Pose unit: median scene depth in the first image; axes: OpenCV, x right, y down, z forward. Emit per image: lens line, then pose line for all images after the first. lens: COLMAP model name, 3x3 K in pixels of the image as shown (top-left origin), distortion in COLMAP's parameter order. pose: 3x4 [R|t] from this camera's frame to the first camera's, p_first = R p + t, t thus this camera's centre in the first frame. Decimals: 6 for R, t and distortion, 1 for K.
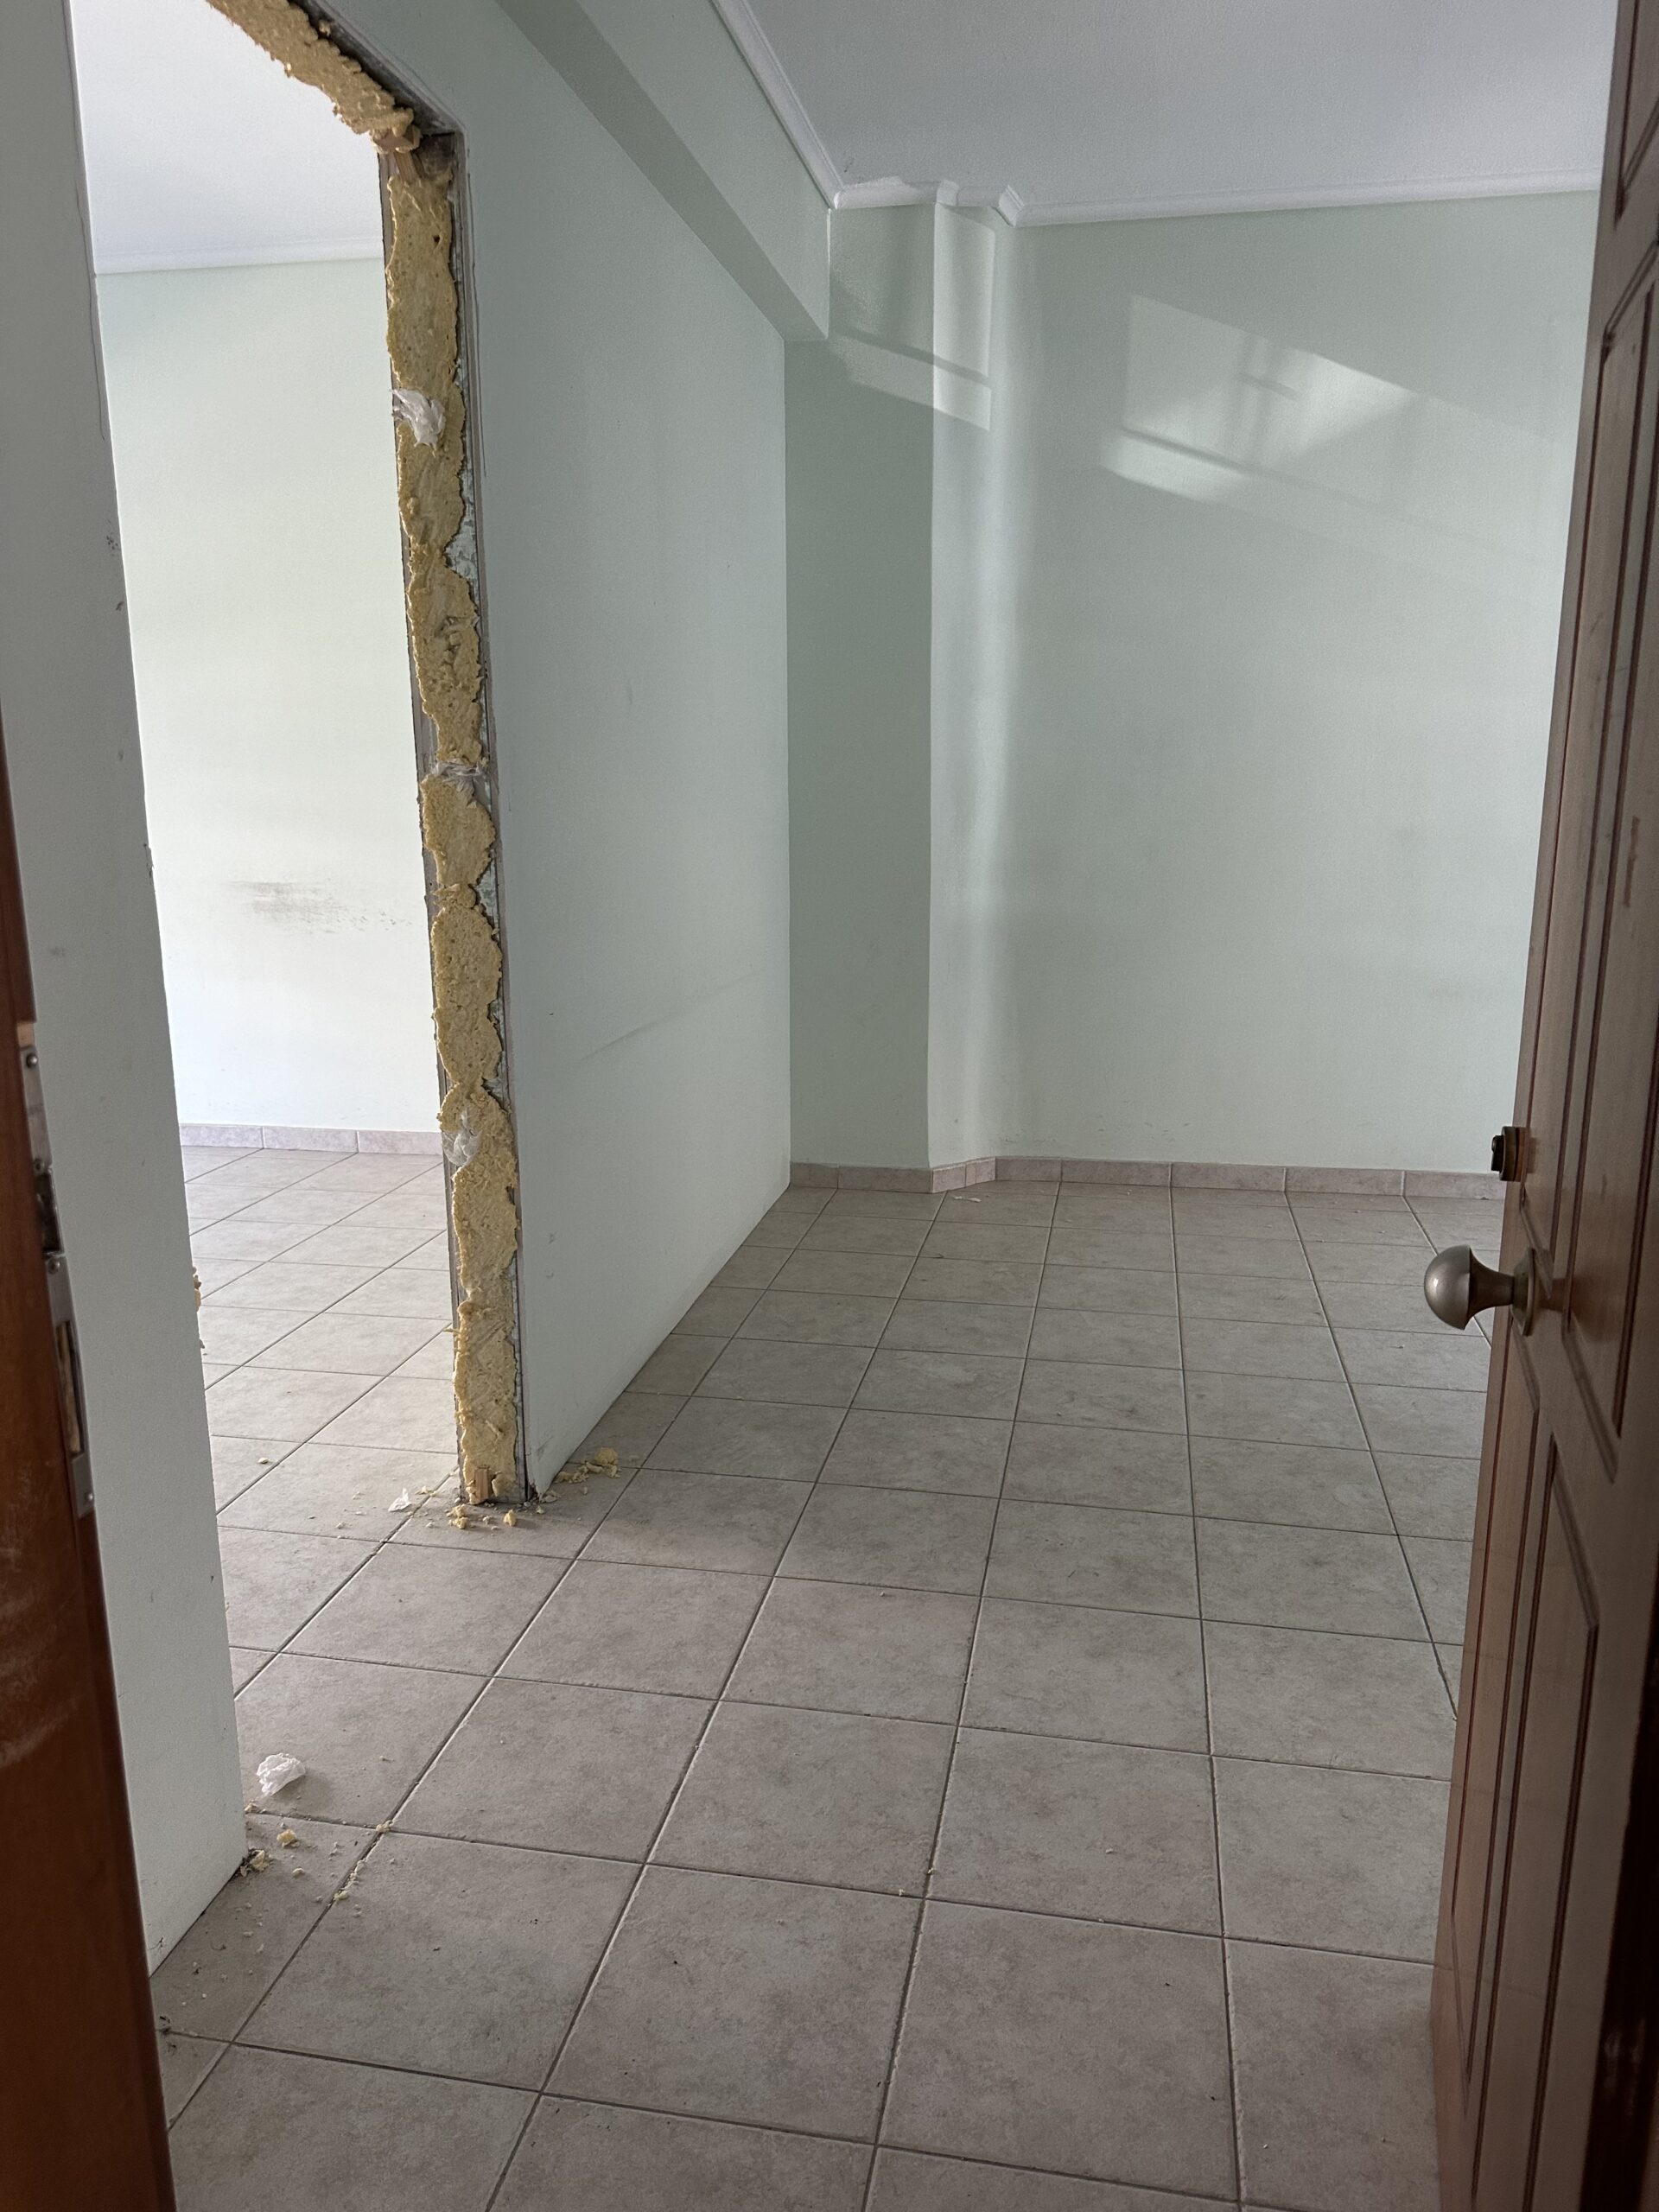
lens RADIAL K [[1547.3, 0, 829.7], [0, 1547.3, 1103.3], [0, 0, 1]] dist [-0.001569, -0.002571]
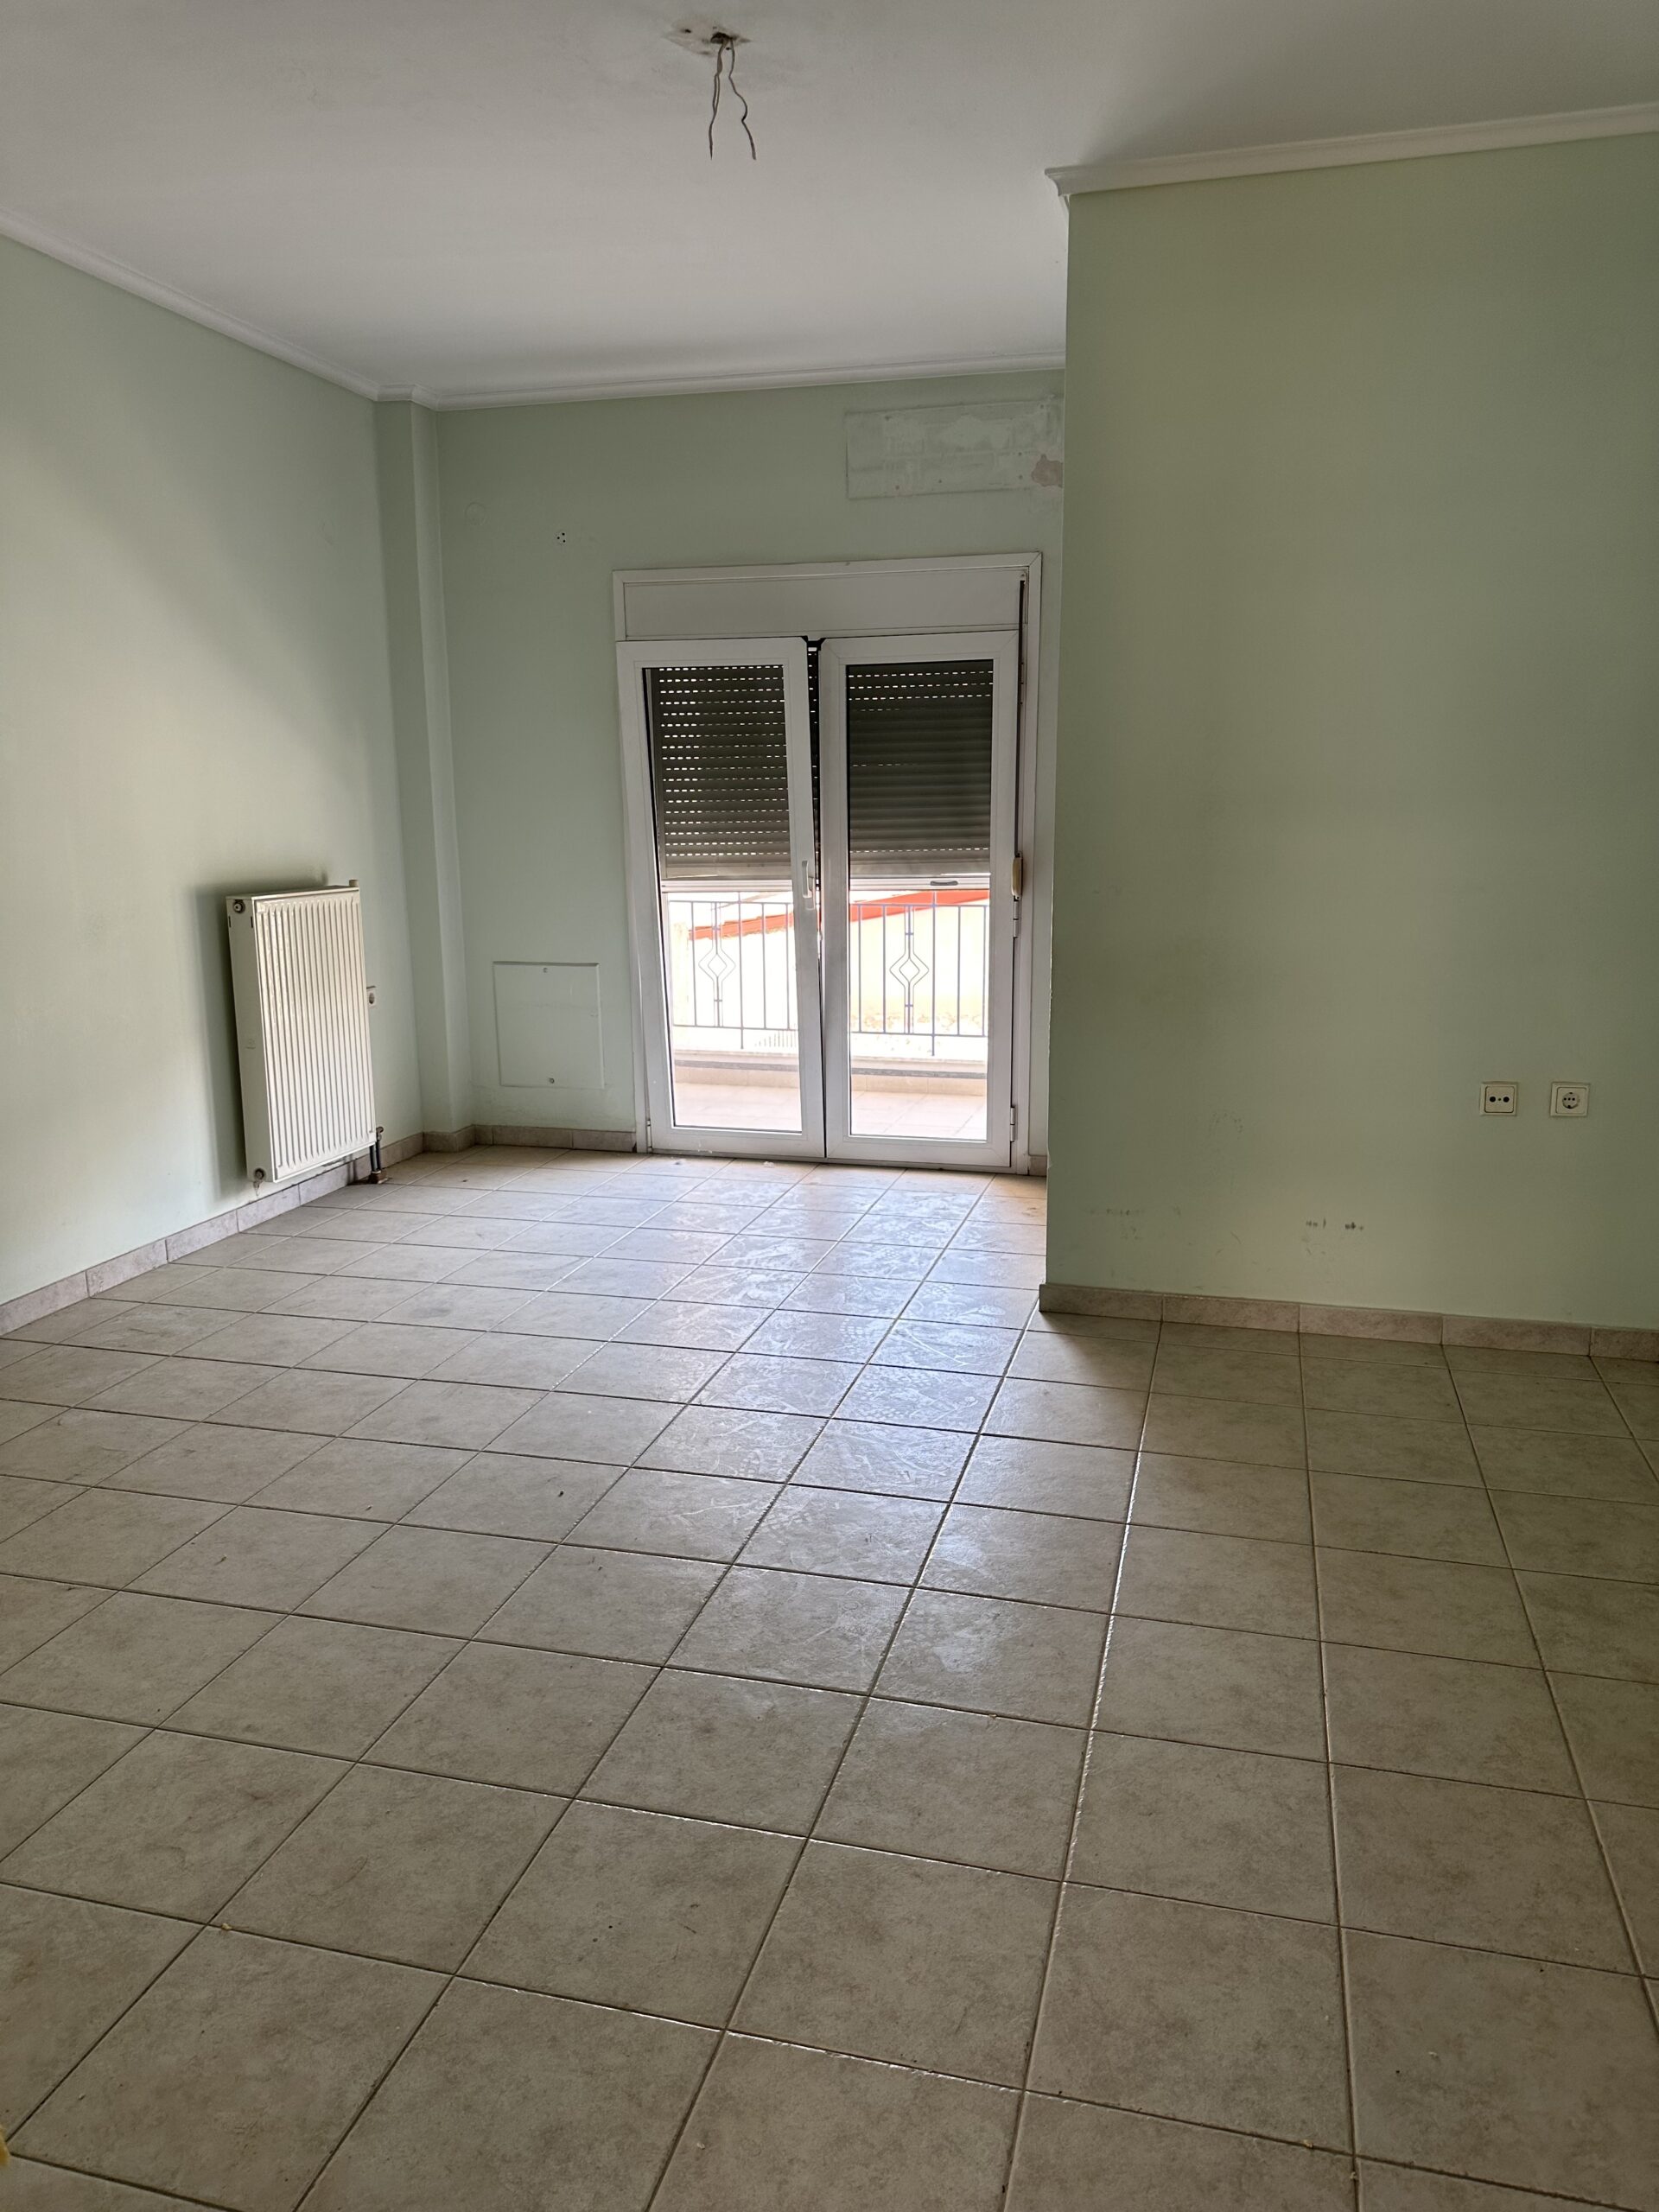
lens RADIAL K [[1547.3, 0, 826.0], [0, 1547.3, 1105.6], [0, 0, 1]] dist [-0.001569, -0.002571]
pose [[0.069533, -0.203825, 0.976535, -0.321437], [0.227164, 0.956421, 0.183452, -0.133576], [-0.971371, 0.209077, 0.112805, 0.490392]]
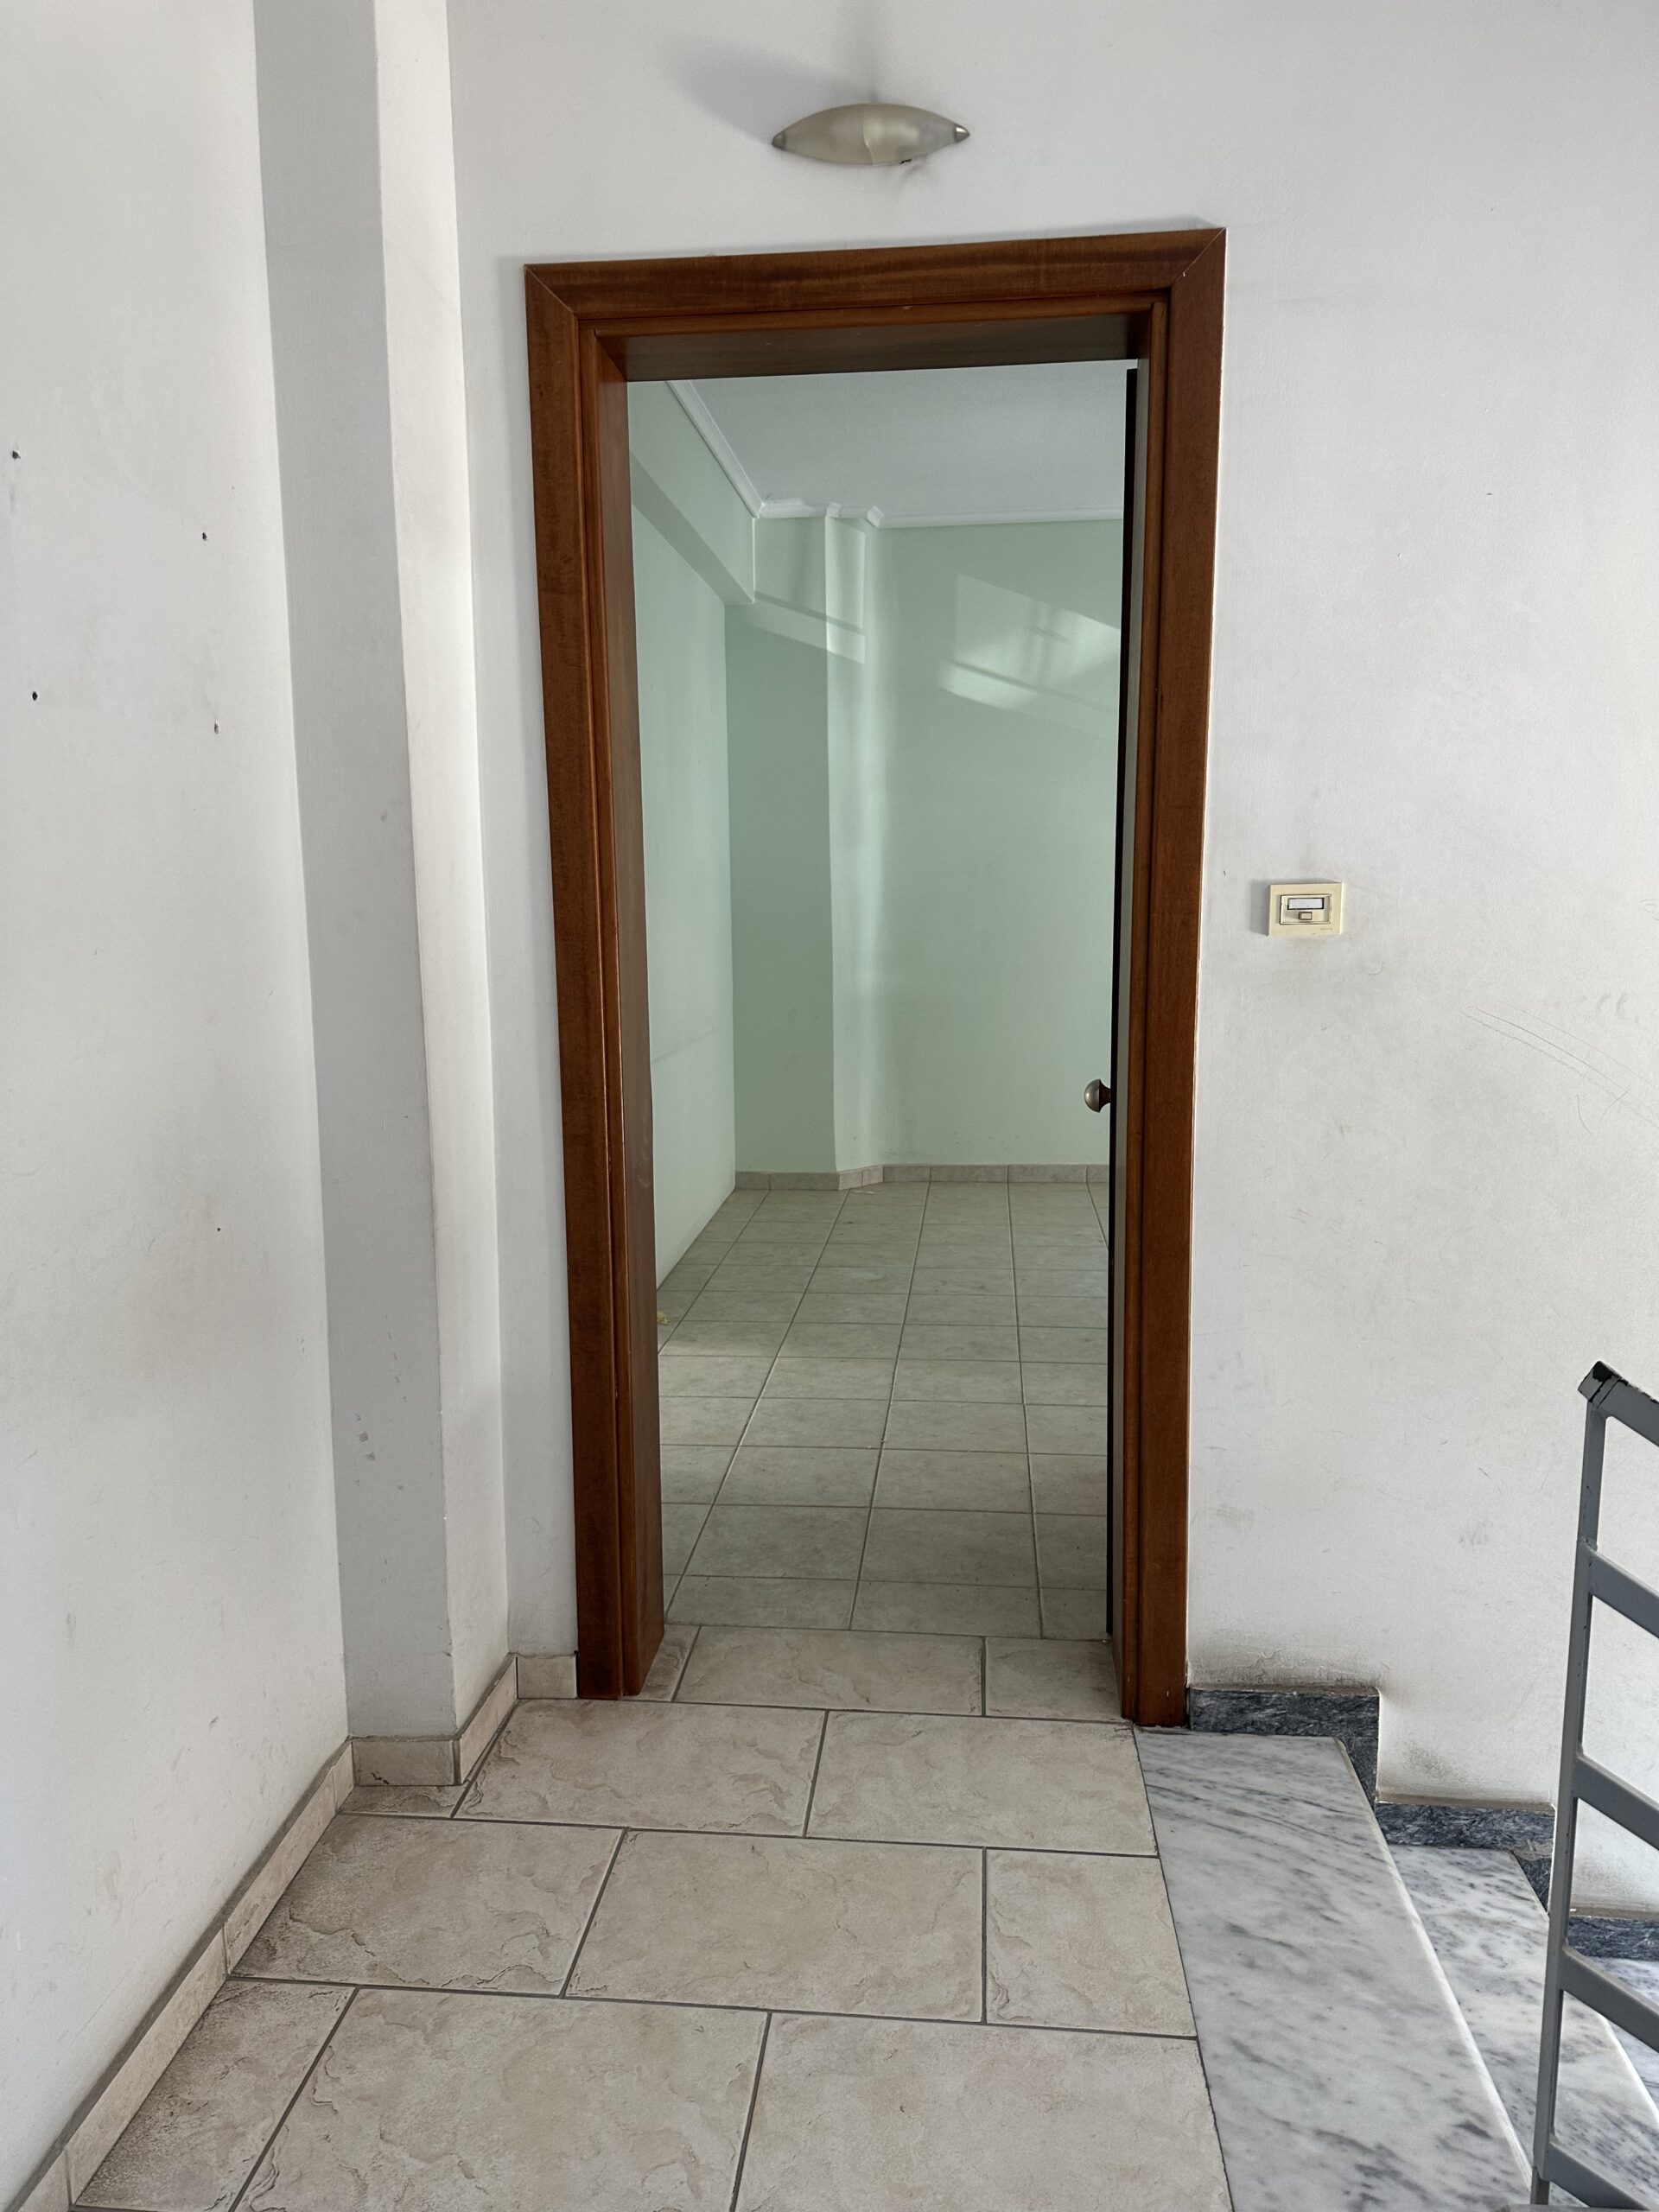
lens RADIAL K [[1547.3, 0, 842.1], [0, 1547.3, 1101.3], [0, 0, 1]] dist [-0.001569, -0.002571]
pose [[0.994677, -0.023475, 0.100330, -0.082990], [0.030849, 0.996884, -0.072593, 0.095908], [-0.098313, 0.075302, 0.992302, -0.469420]]
